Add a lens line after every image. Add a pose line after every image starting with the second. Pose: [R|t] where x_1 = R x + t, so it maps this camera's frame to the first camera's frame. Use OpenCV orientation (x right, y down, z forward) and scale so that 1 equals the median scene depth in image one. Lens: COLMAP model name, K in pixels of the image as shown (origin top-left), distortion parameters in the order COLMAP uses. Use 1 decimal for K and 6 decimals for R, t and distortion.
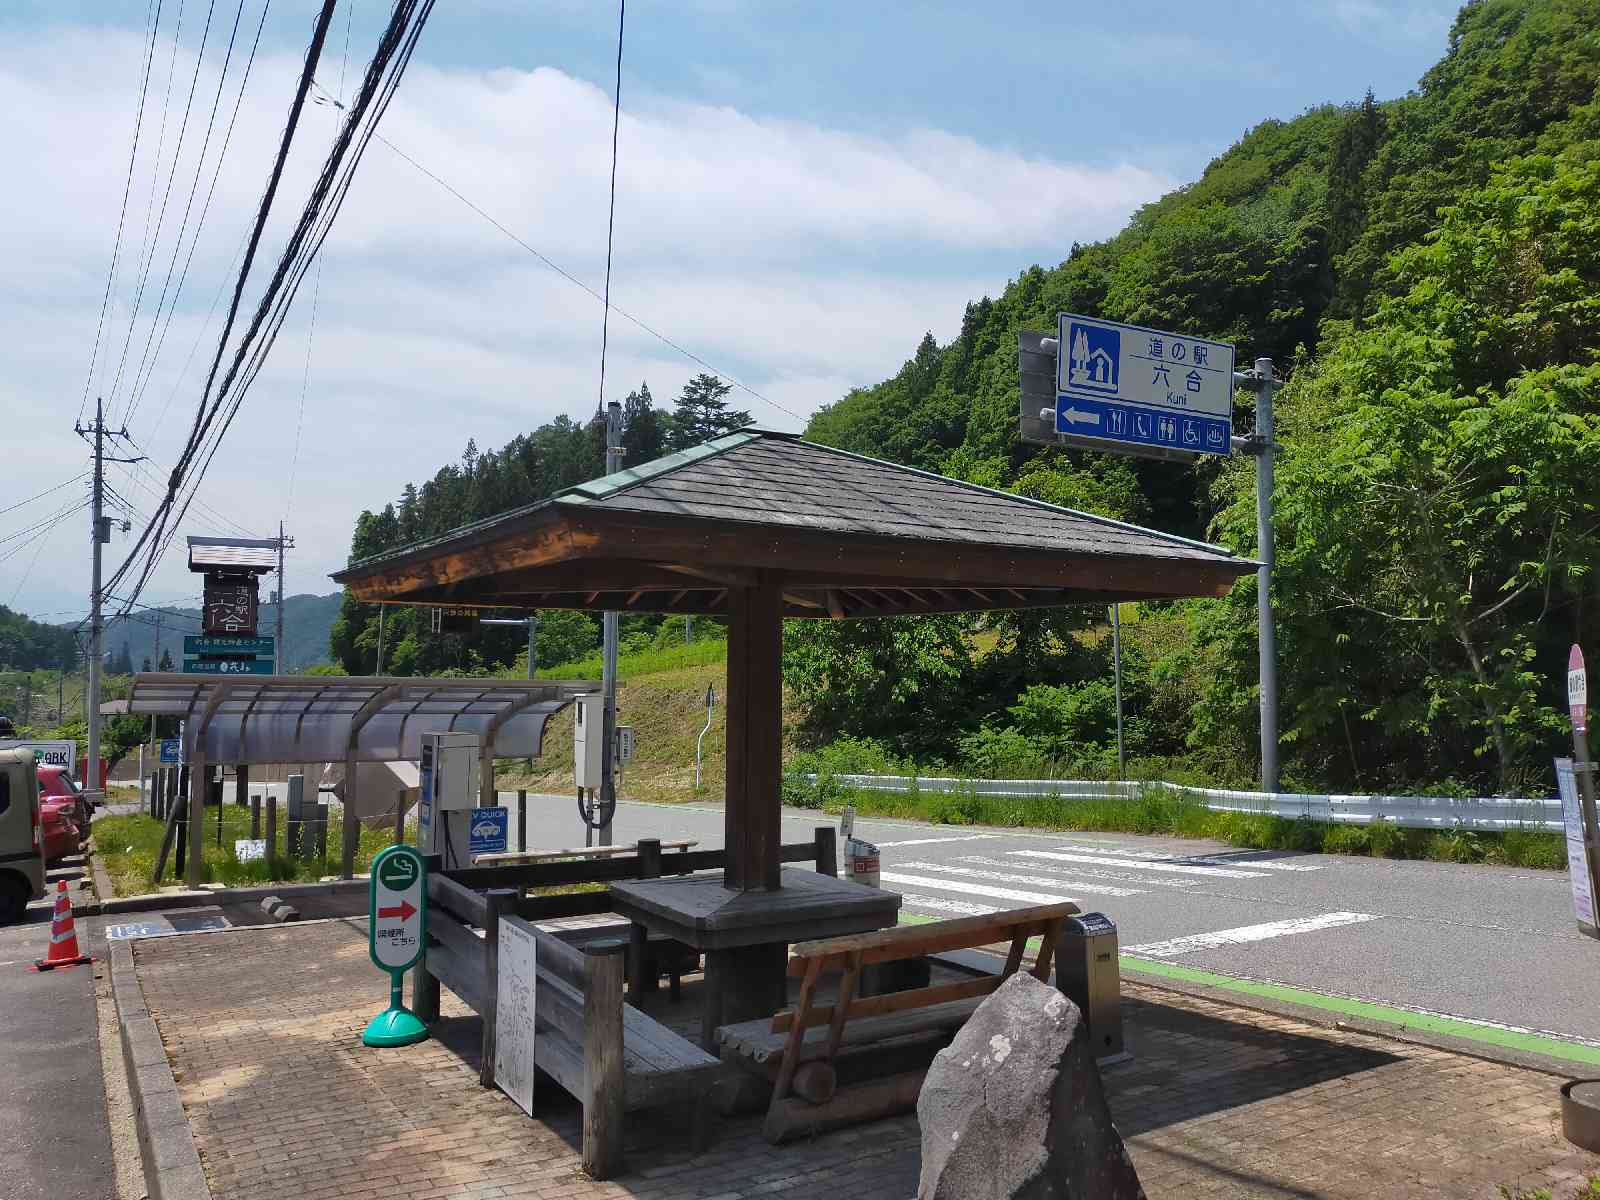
lens RADIAL K [[1200.2, 0, 800.0], [0, 1200.2, 600.0], [0, 0, 1]] dist [0.058415, -0.061685]
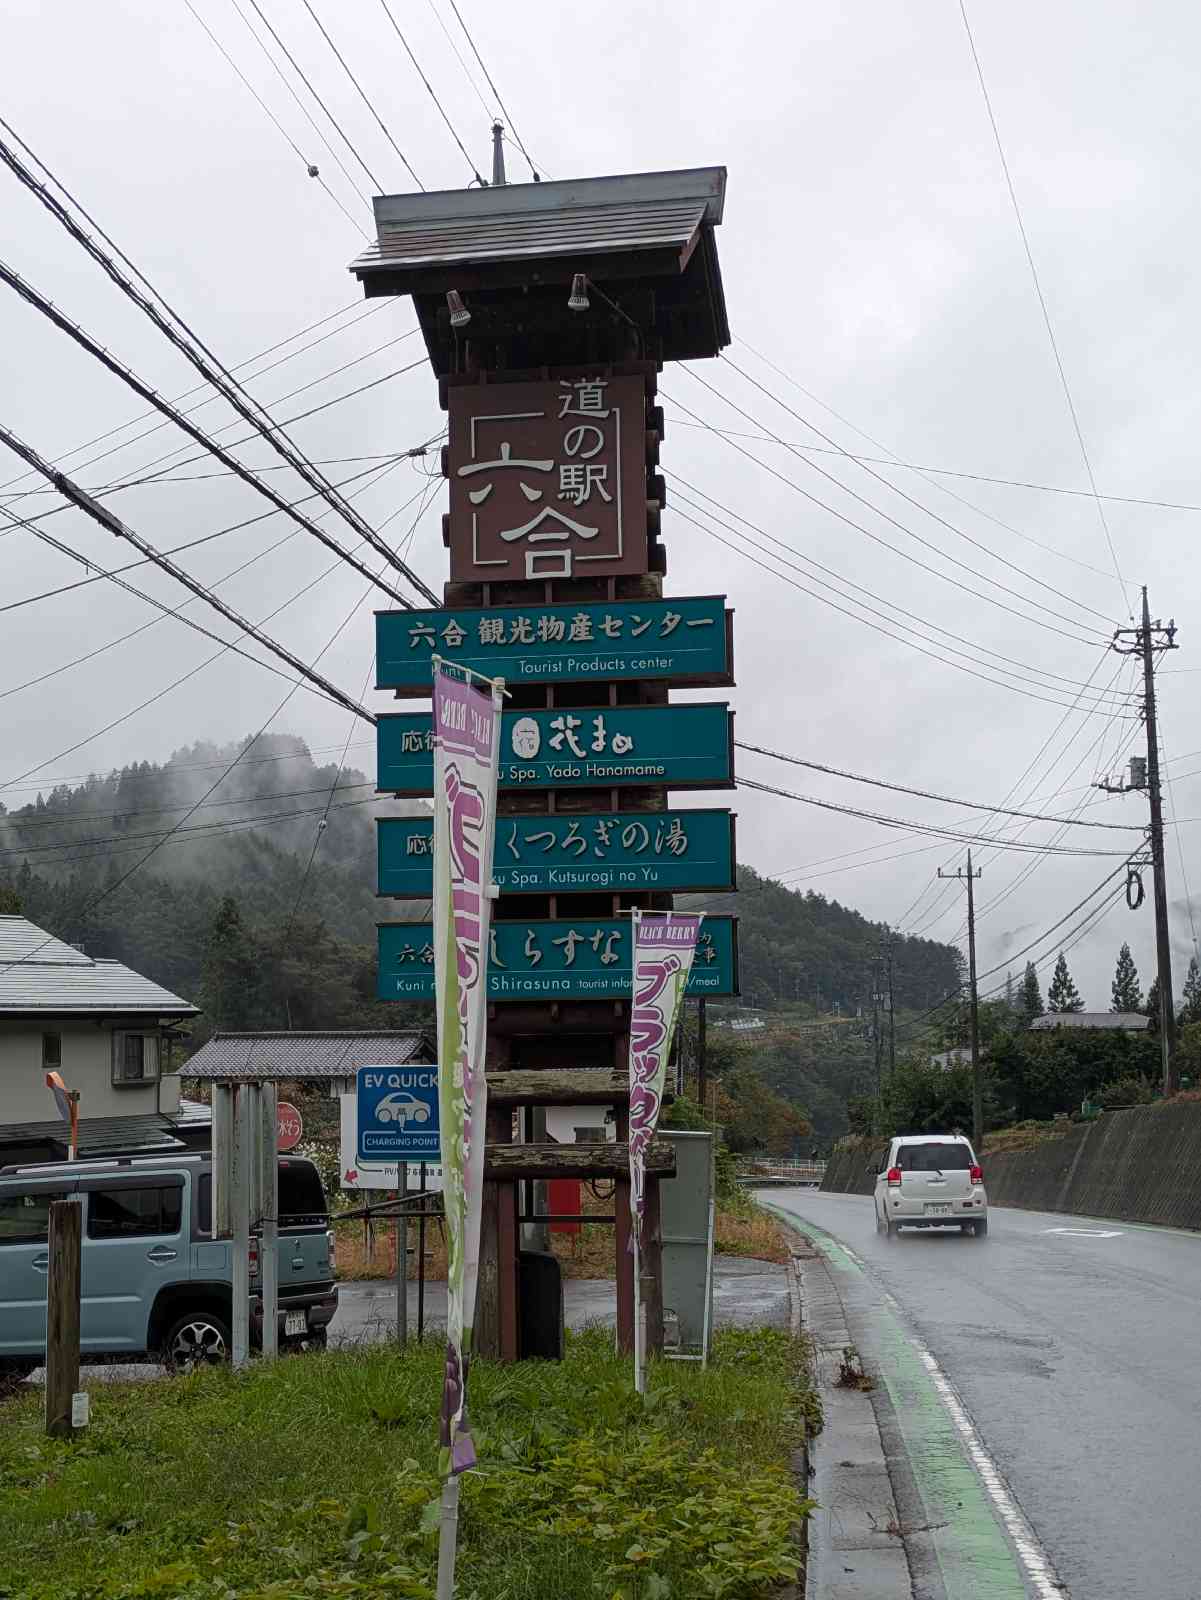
lens RADIAL K [[2234.9, 0, 540.1], [0, 2234.9, 820.4], [0, 0, 1]] dist [0.138714, -0.625568]
pose [[0.750020, -0.077529, -0.656856, -0.026413], [0.062781, 0.996967, -0.045987, 0.011689], [0.658429, -0.006747, 0.752612, 0.090024]]
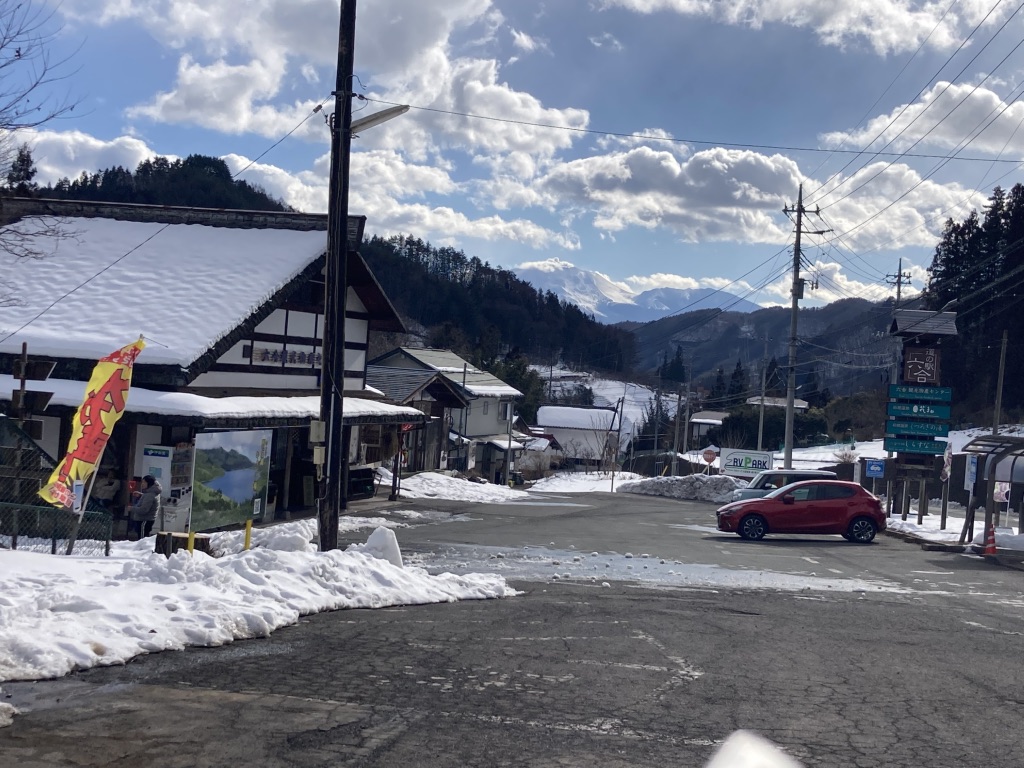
lens RADIAL K [[1430.4, 0, 512.0], [0, 1430.4, 384.0], [0, 0, 1]] dist [0.138714, -0.625568]
pose [[0.810461, 0.052459, -0.583439, 0.011159], [-0.022415, 0.998030, 0.058600, -0.007135], [0.585363, -0.034415, 0.810040, -0.069781]]
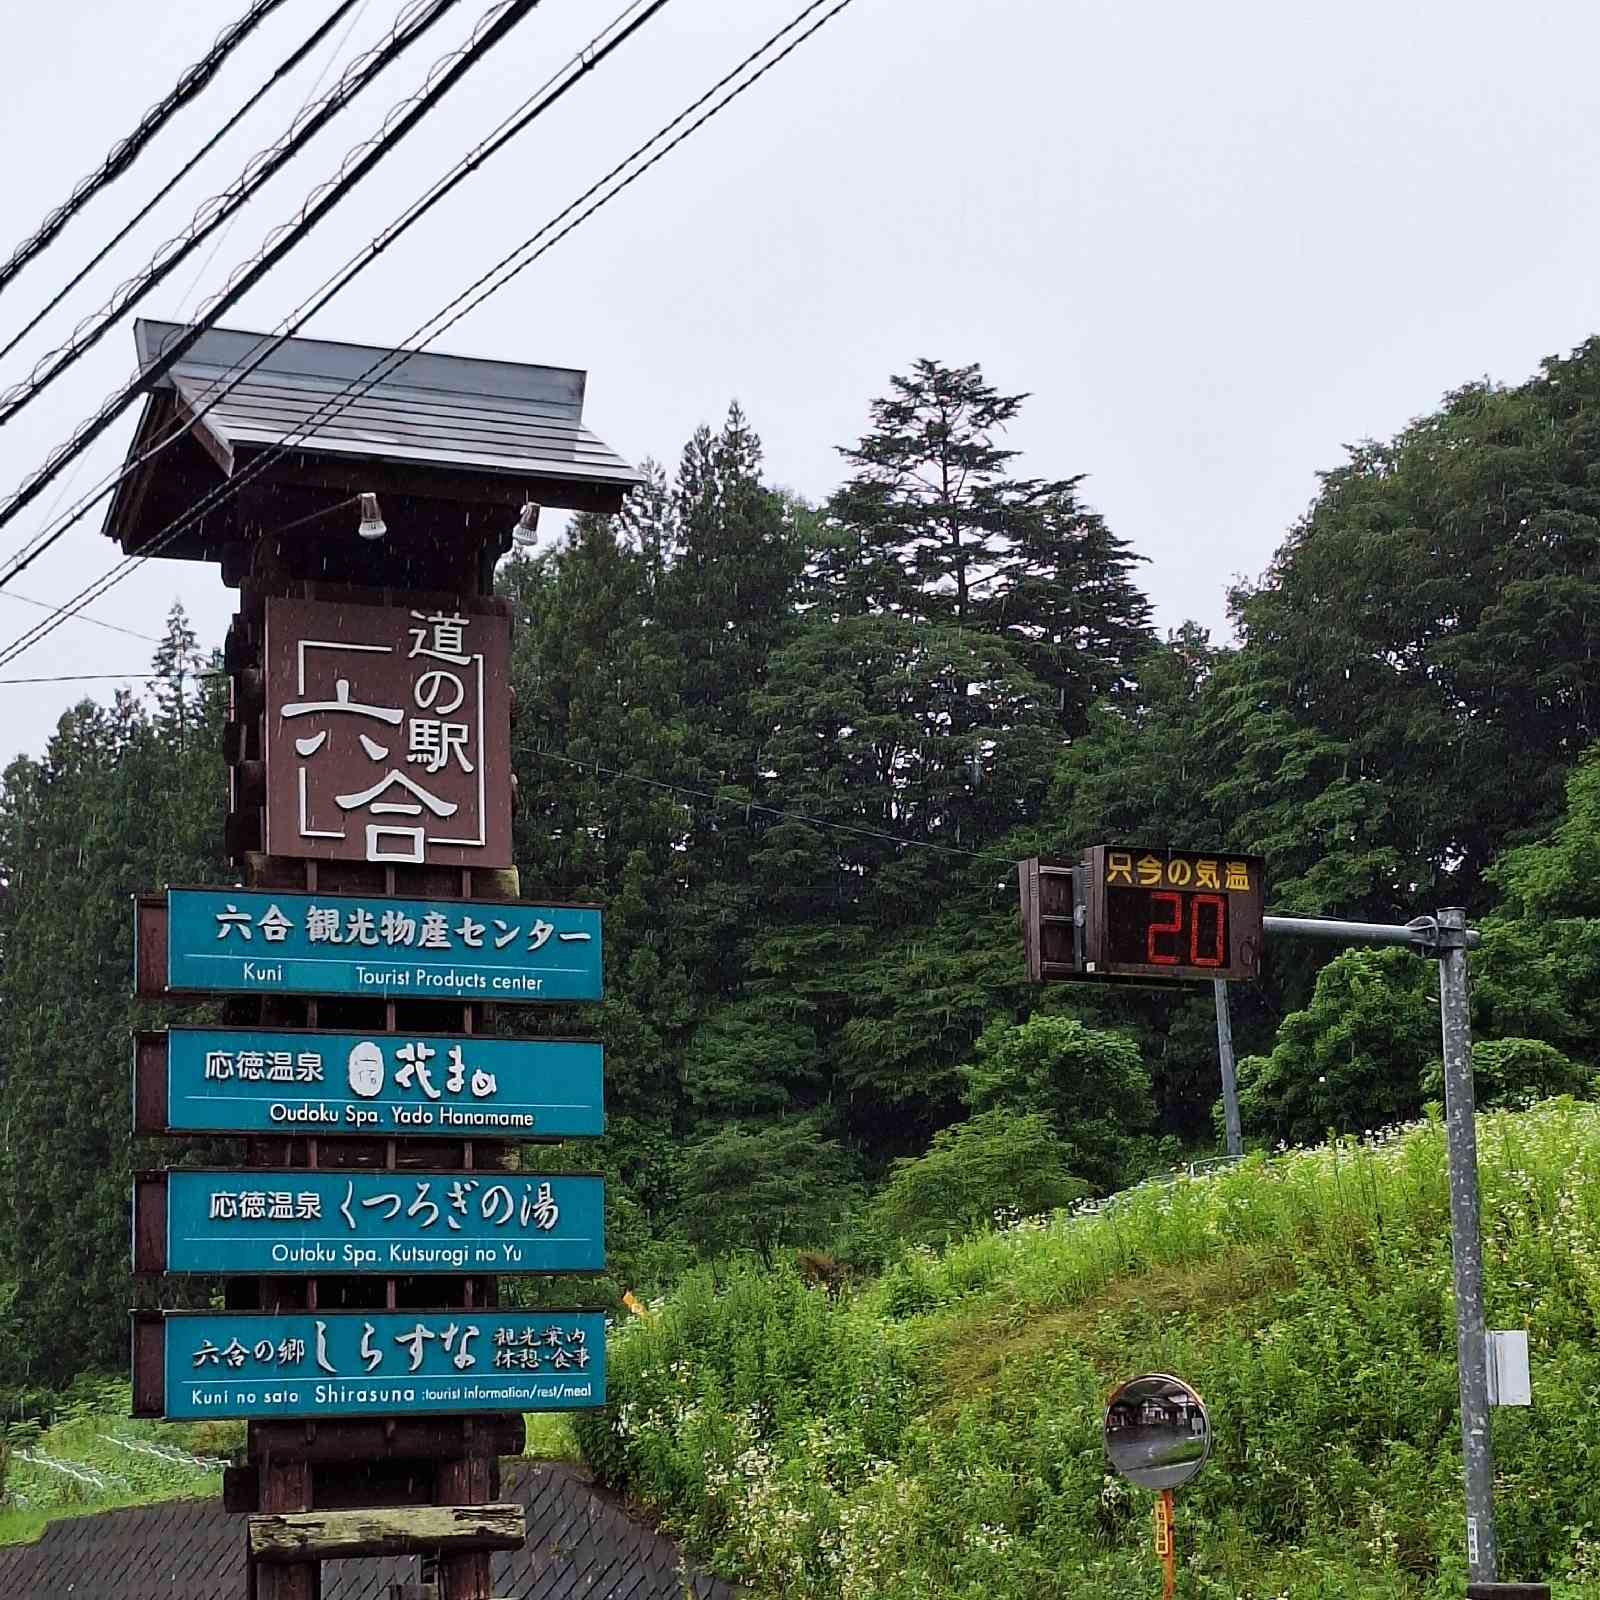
lens RADIAL K [[3836.1, 0, 800.0], [0, 3836.1, 800.0], [0, 0, 1]] dist [0.069313, 0.877923]
pose [[0.996666, -0.037068, -0.072689, -0.048645], [0.030287, 0.995274, -0.092267, 0.009047], [0.075766, 0.089758, 0.993078, 0.060152]]
